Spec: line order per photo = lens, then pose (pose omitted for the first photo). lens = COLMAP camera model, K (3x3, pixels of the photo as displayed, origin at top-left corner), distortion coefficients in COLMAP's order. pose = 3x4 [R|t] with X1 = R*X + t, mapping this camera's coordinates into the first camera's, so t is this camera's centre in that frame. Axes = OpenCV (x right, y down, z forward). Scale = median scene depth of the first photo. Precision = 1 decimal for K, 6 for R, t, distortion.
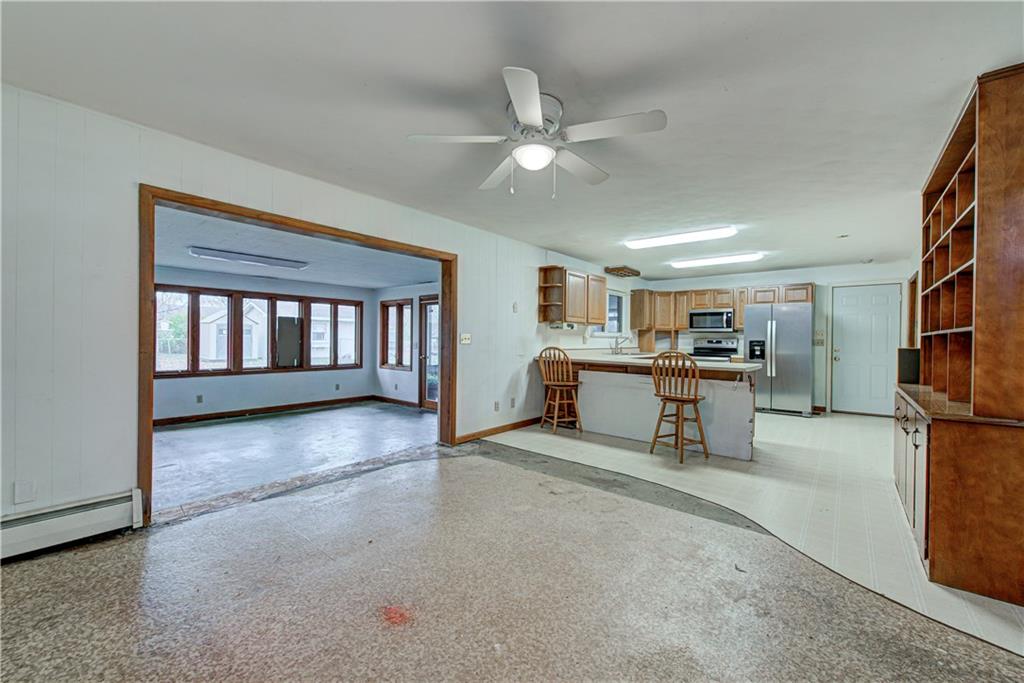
lens RADIAL K [[400.3, 0, 513.9], [0, 400.3, 340.7], [0, 0, 1]] dist [-0.002362, -0.000321]
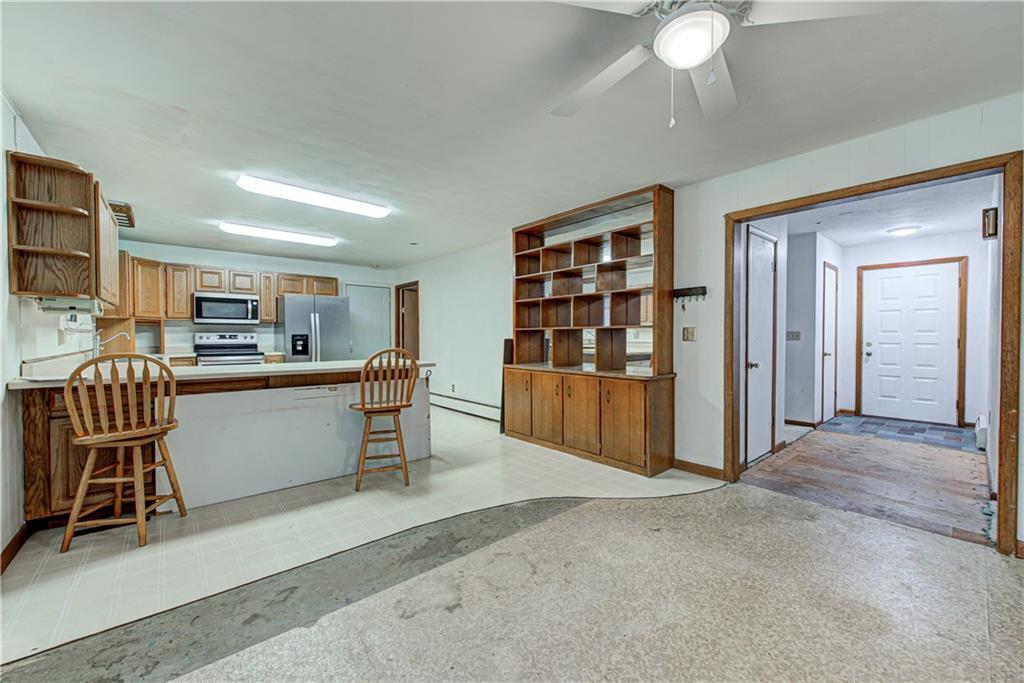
lens RADIAL K [[400.3, 0, 513.9], [0, 400.3, 340.7], [0, 0, 1]] dist [-0.002362, -0.000321]
pose [[0.162868, -0.025076, 0.986329, -0.200975], [0.007586, 0.999679, 0.024162, -0.004425], [-0.986619, 0.003547, 0.163006, 0.378283]]
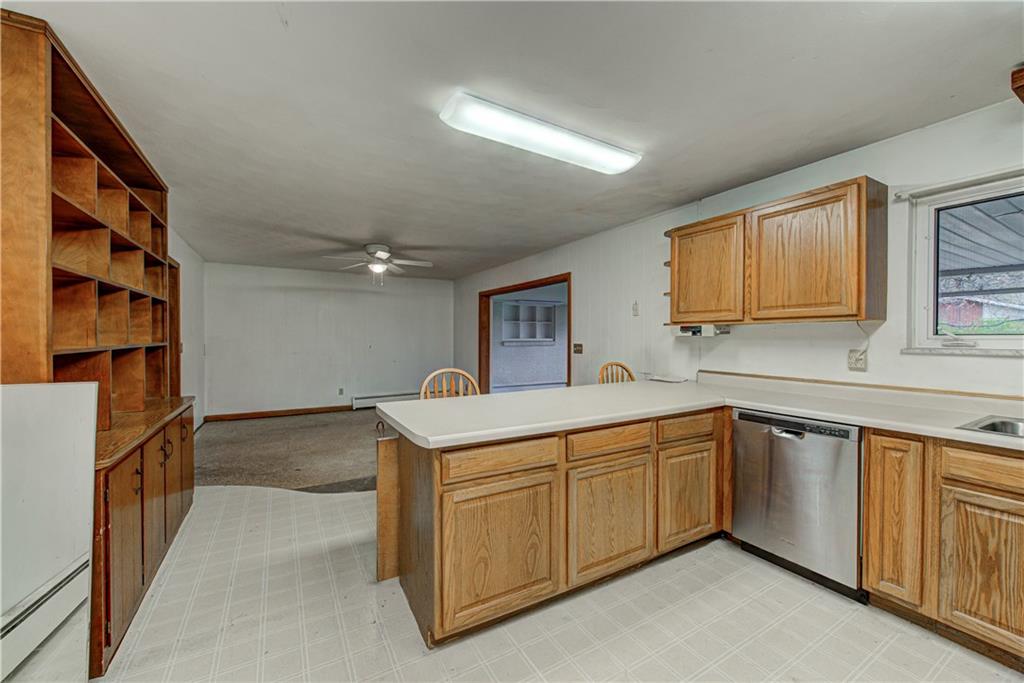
lens RADIAL K [[400.3, 0, 513.9], [0, 400.3, 340.7], [0, 0, 1]] dist [-0.002362, -0.000321]
pose [[-0.342283, -0.002711, -0.939593, 0.621886], [-0.009620, 0.999954, 0.000620, -0.016369], [0.939547, 0.009251, -0.342294, 0.810083]]
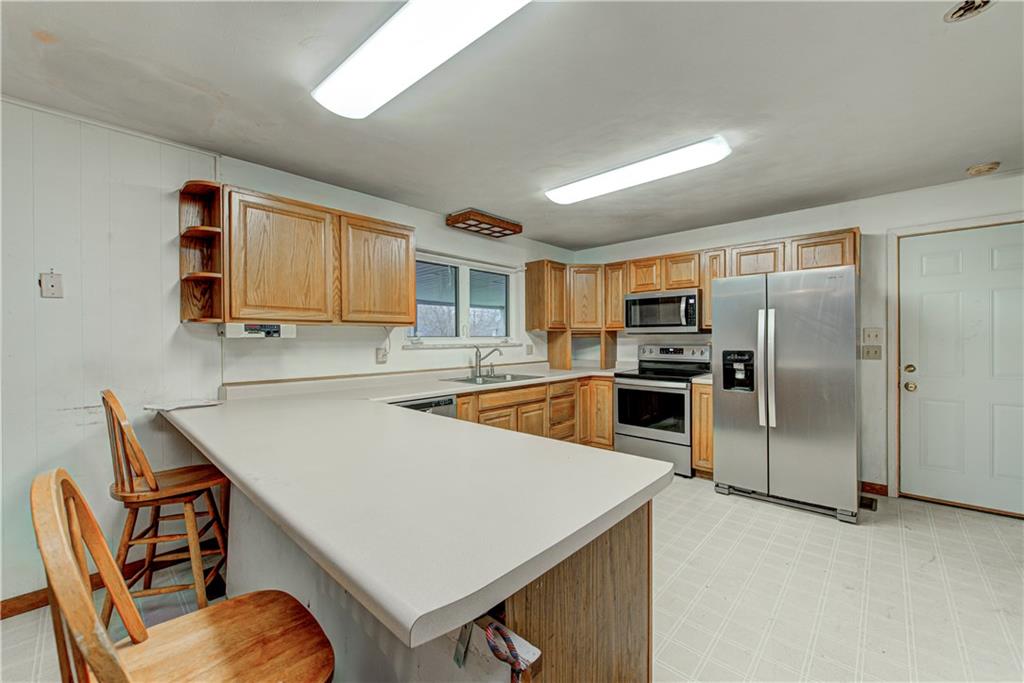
lens RADIAL K [[400.3, 0, 513.9], [0, 400.3, 340.7], [0, 0, 1]] dist [-0.002362, -0.000321]
pose [[0.998496, -0.015705, -0.052522, 0.361390], [0.015757, 0.999876, 0.000574, -0.017332], [0.052506, -0.001400, 0.998620, 0.499081]]
